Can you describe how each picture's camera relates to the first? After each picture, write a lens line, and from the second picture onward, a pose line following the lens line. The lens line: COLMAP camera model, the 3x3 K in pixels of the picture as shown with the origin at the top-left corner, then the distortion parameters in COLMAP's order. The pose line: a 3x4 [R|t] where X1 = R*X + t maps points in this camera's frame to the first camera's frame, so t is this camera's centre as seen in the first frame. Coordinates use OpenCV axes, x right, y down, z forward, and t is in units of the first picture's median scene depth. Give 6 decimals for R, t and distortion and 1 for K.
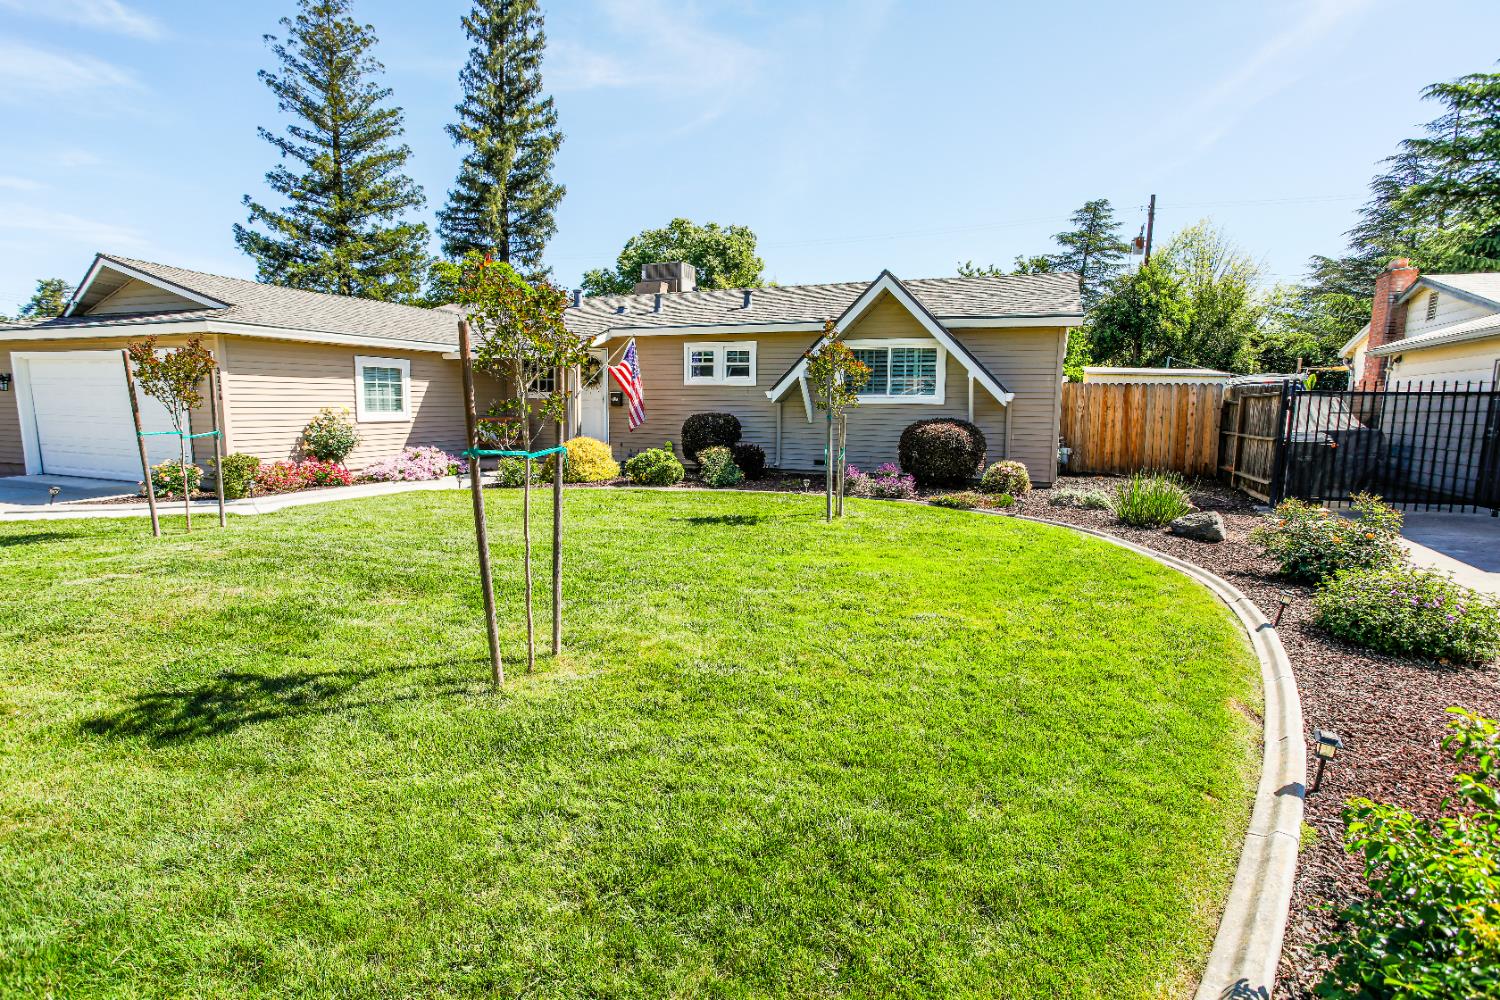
lens RADIAL K [[744.3, 0, 748.2], [0, 744.3, 495.4], [0, 0, 1]] dist [-0.054108, 0.036531]
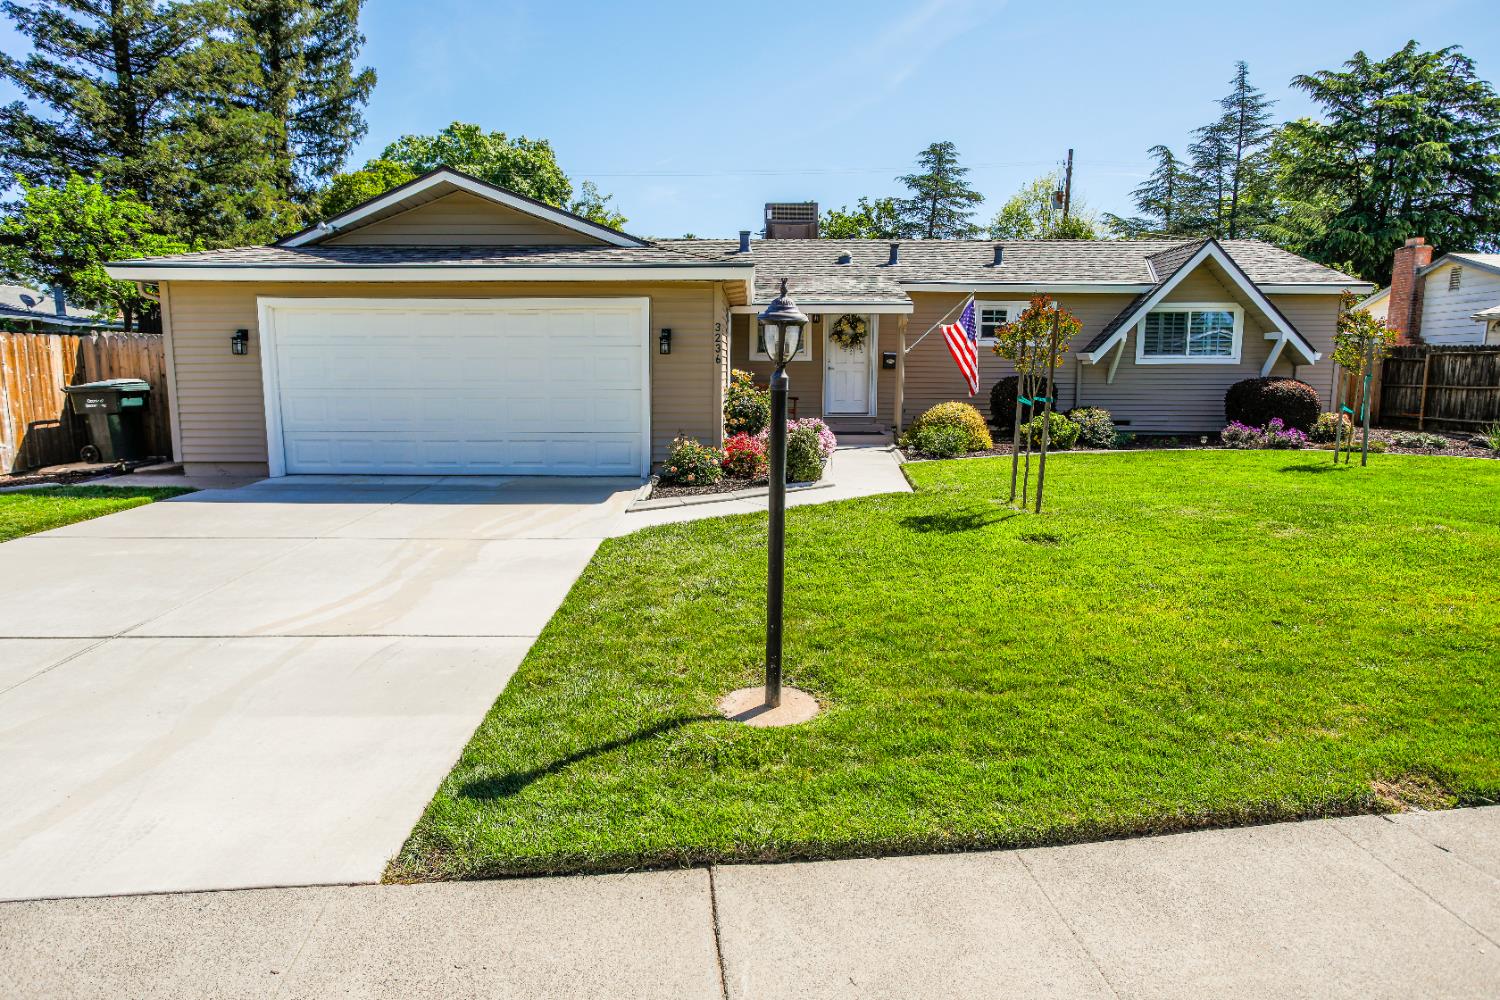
lens RADIAL K [[919.6, 0, 750.0], [0, 919.6, 500.0], [0, 0, 1]] dist [-0.029913, 0.032965]
pose [[0.923353, -0.065468, 0.378330, -0.764047], [0.056266, 0.997790, 0.035338, -0.010315], [-0.379807, -0.011343, 0.924996, 0.028772]]
